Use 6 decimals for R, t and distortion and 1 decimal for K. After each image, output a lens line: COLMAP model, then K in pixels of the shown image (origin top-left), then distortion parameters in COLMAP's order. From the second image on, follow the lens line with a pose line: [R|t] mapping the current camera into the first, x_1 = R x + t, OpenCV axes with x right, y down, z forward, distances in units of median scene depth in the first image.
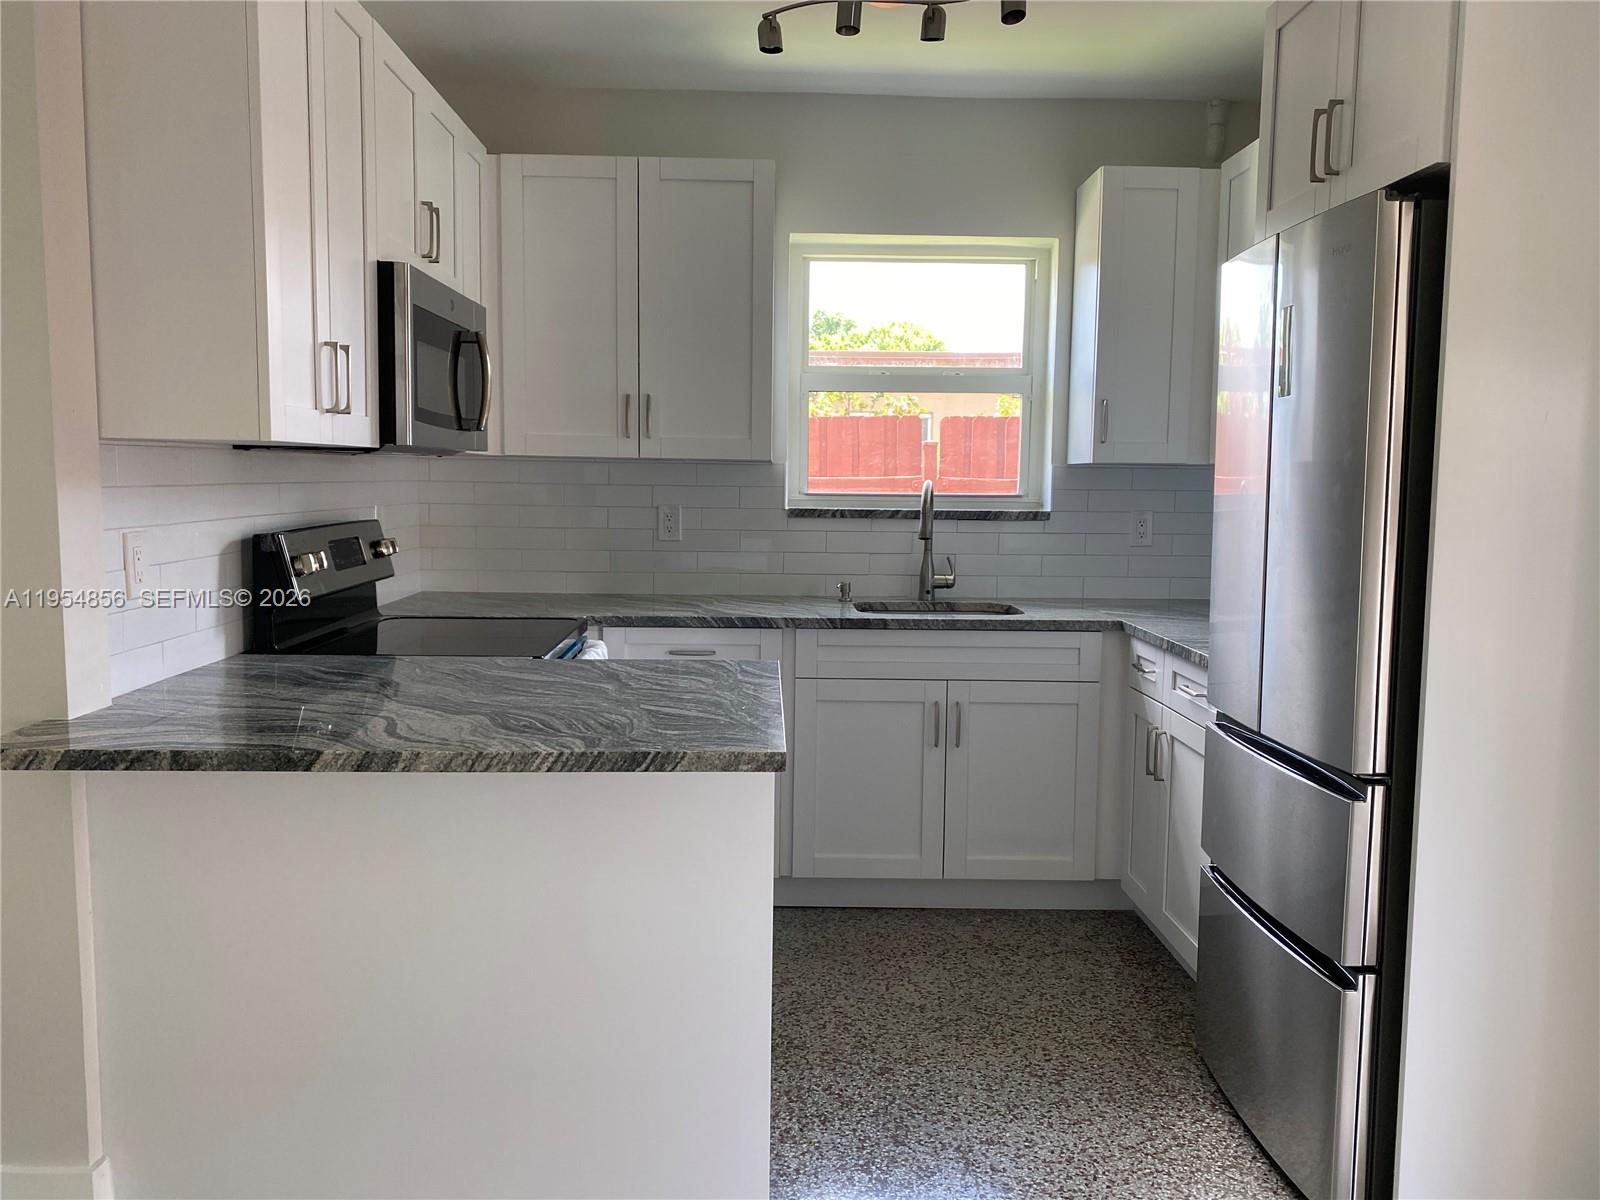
lens RADIAL K [[1209.9, 0, 802.9], [0, 1209.9, 600.1], [0, 0, 1]] dist [0.040101, -0.065782]
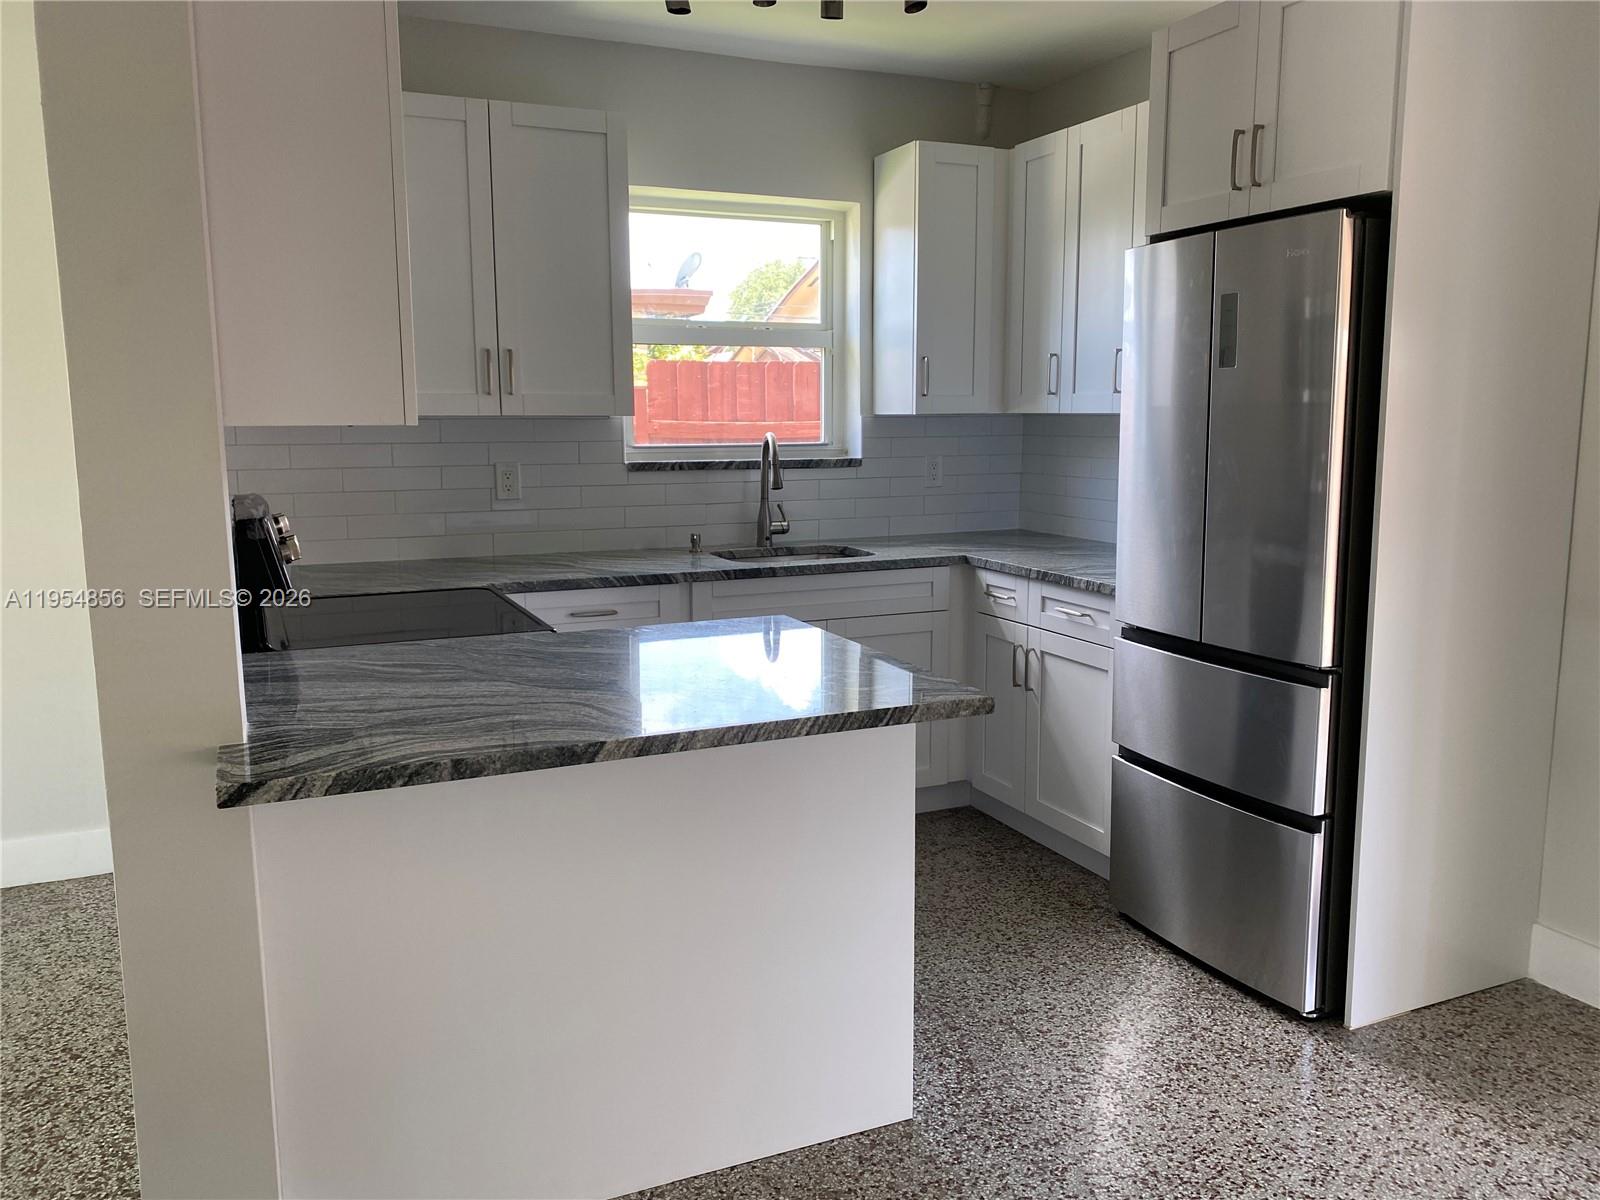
lens RADIAL K [[1209.9, 0, 800.0], [0, 1209.9, 594.5], [0, 0, 1]] dist [0.040101, -0.065782]
pose [[0.925825, -0.073047, 0.370827, -0.305309], [0.053848, 0.996630, 0.061880, -0.024664], [-0.374097, -0.037322, 0.926638, 0.010212]]
